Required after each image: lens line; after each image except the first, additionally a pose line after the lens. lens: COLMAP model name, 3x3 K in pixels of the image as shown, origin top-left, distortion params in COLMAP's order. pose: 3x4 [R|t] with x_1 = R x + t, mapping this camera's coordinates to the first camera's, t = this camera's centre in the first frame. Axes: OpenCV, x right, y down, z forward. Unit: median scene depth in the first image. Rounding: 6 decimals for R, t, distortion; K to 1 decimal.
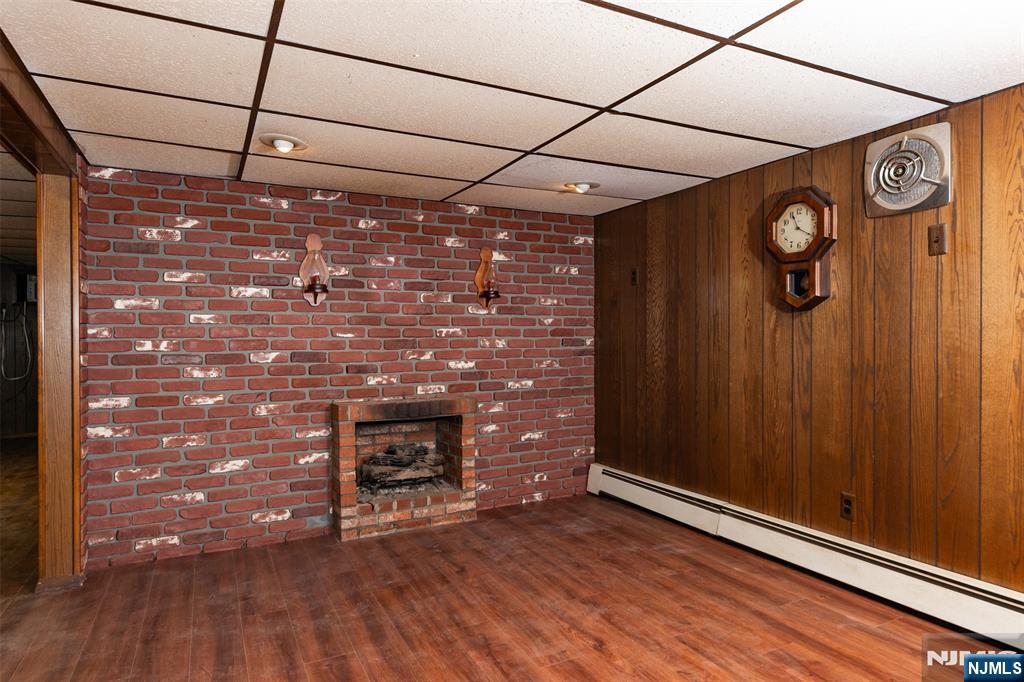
lens RADIAL K [[597.0, 0, 511.4], [0, 597.0, 339.2], [0, 0, 1]] dist [0.002468, 0.000186]
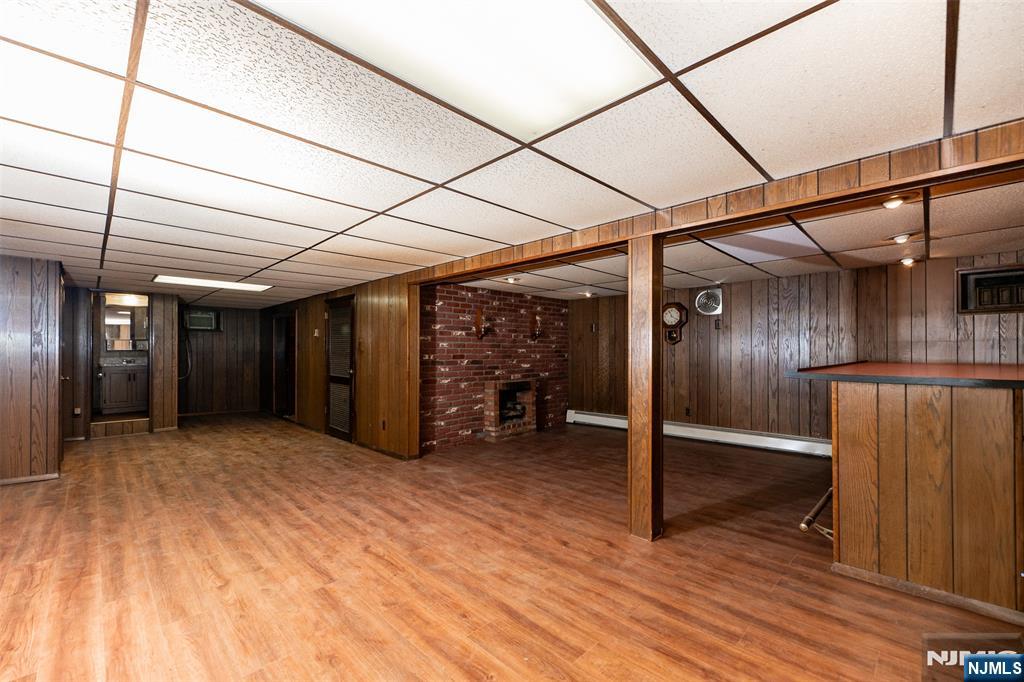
lens RADIAL K [[413.8, 0, 503.6], [0, 413.8, 346.7], [0, 0, 1]] dist [0.003067, -0.001084]
pose [[0.953410, 0.009154, 0.301539, -0.741190], [-0.003974, 0.999834, -0.017788, -0.001210], [-0.301652, 0.015761, 0.953288, -0.543931]]
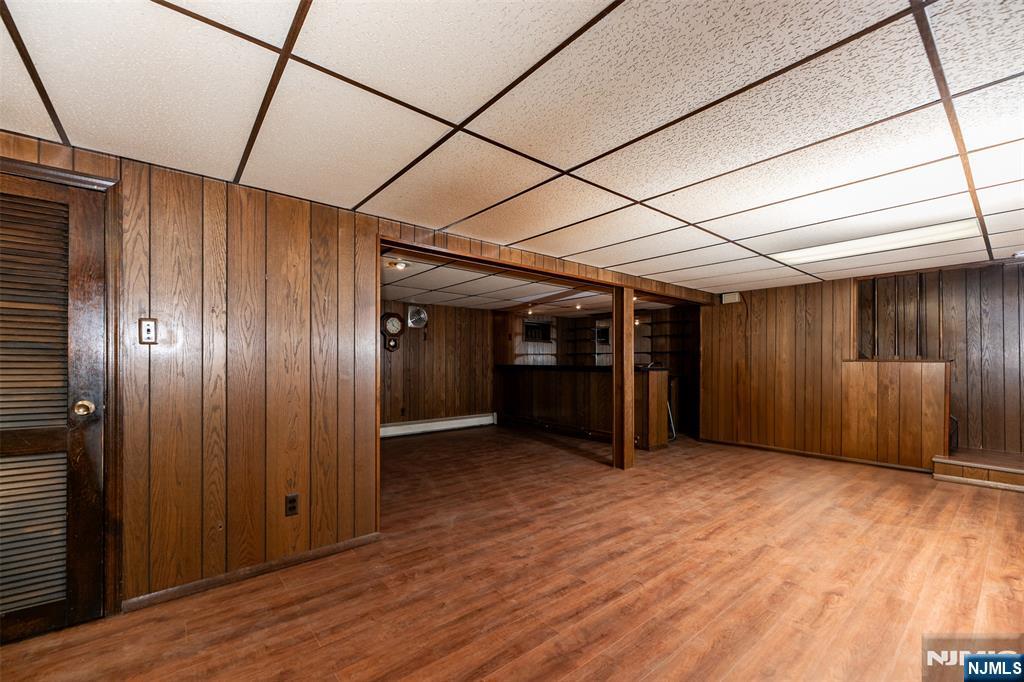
lens RADIAL K [[413.8, 0, 490.9], [0, 413.8, 361.8], [0, 0, 1]] dist [0.003067, -0.001084]
pose [[-0.182824, 0.006891, 0.983122, -1.432300], [0.001941, 0.999976, -0.006648, 0.014193], [-0.983144, 0.000693, -0.182833, 0.742587]]
